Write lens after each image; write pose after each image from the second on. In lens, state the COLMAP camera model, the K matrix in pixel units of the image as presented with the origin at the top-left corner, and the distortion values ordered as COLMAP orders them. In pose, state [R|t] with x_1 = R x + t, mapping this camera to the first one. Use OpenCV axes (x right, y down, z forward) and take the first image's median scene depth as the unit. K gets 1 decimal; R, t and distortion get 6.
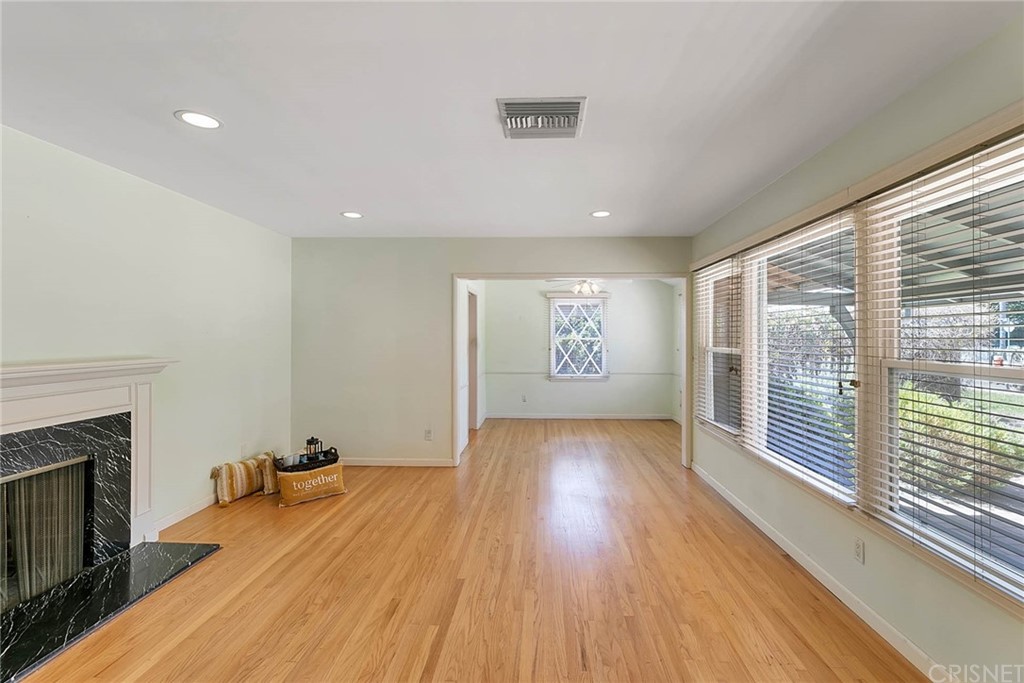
lens RADIAL K [[439.4, 0, 533.1], [0, 439.4, 337.7], [0, 0, 1]] dist [-0.000927, -0.000332]
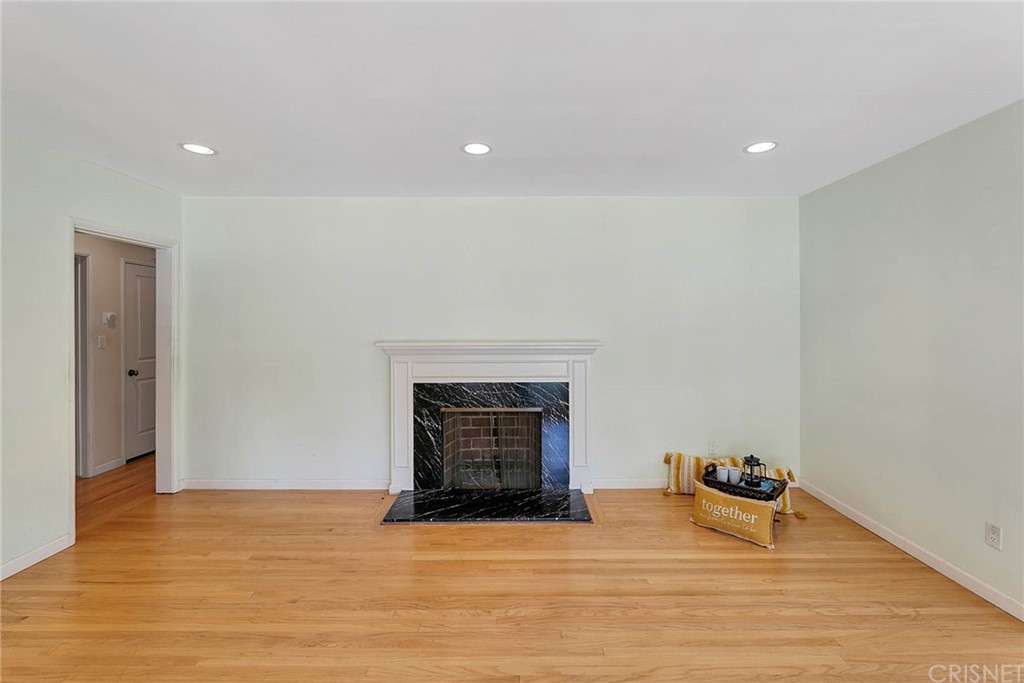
lens RADIAL K [[439.4, 0, 518.2], [0, 439.4, 318.5], [0, 0, 1]] dist [-0.000927, -0.000332]
pose [[0.030191, -0.002282, -0.999542, 0.345358], [-0.002456, 0.999994, -0.002357, -0.014741], [0.999541, 0.002526, 0.030185, 0.766712]]
